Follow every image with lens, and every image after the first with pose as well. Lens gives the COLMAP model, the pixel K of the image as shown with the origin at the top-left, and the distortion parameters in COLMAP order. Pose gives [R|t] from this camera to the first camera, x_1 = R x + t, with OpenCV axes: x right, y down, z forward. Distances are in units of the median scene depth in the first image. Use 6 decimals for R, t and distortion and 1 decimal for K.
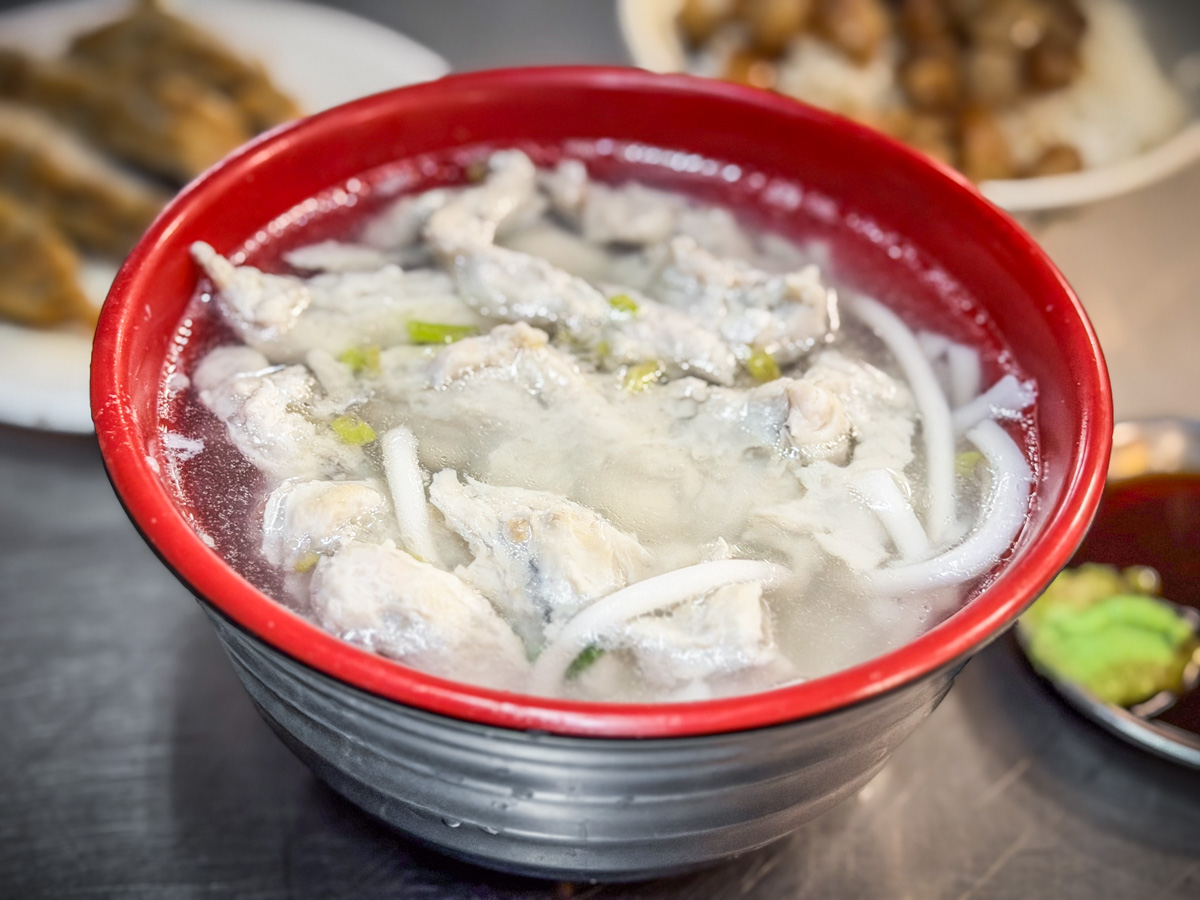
lens RADIAL K [[2423.0, 0, 594.4], [0, 2423.0, 457.3], [0, 0, 1]] dist [0.006722, 0.000000]
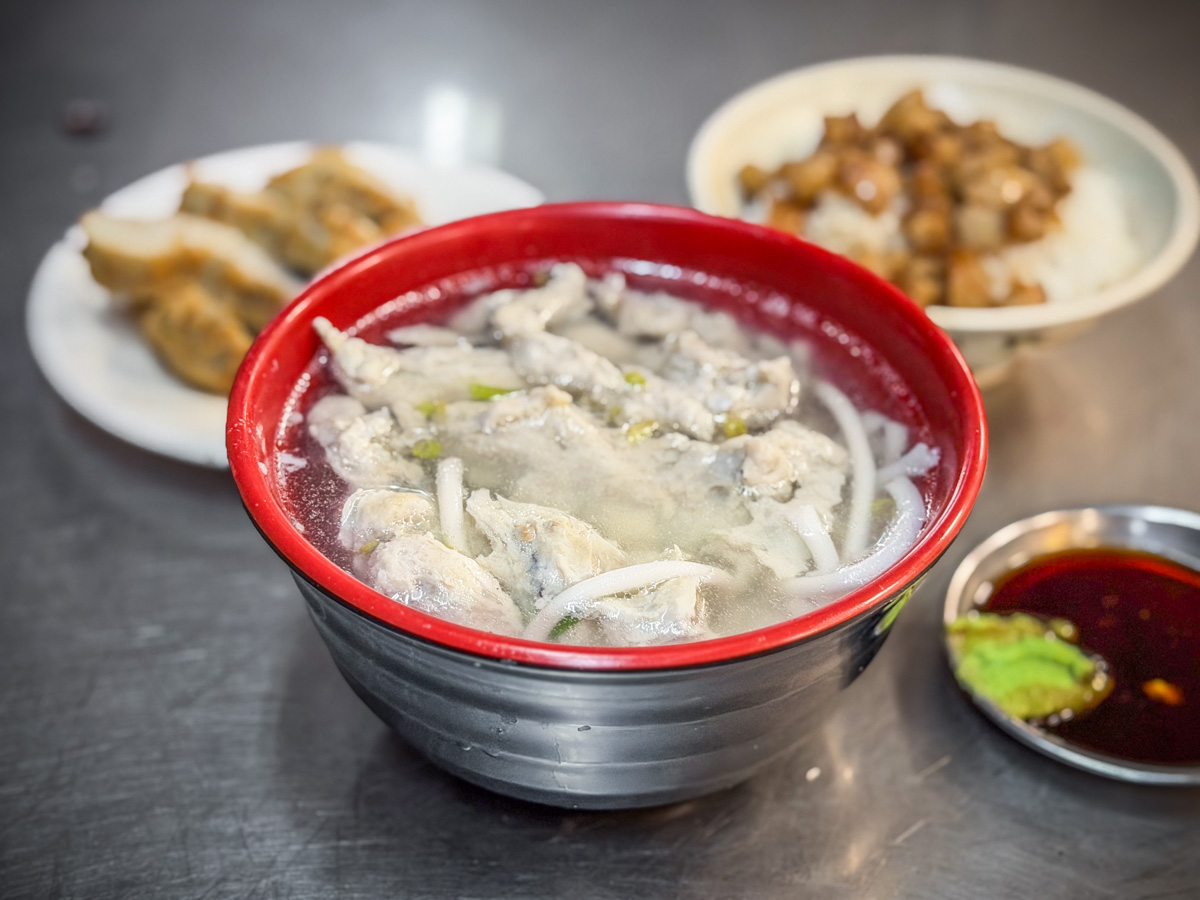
lens RADIAL K [[2423.0, 0, 604.7], [0, 2423.0, 445.0], [0, 0, 1]] dist [0.006722, 0.000000]
pose [[0.992600, 0.046346, -0.112236, 0.145430], [-0.055513, 0.995250, -0.079976, 0.079042], [0.107996, 0.085615, 0.990458, -0.302013]]
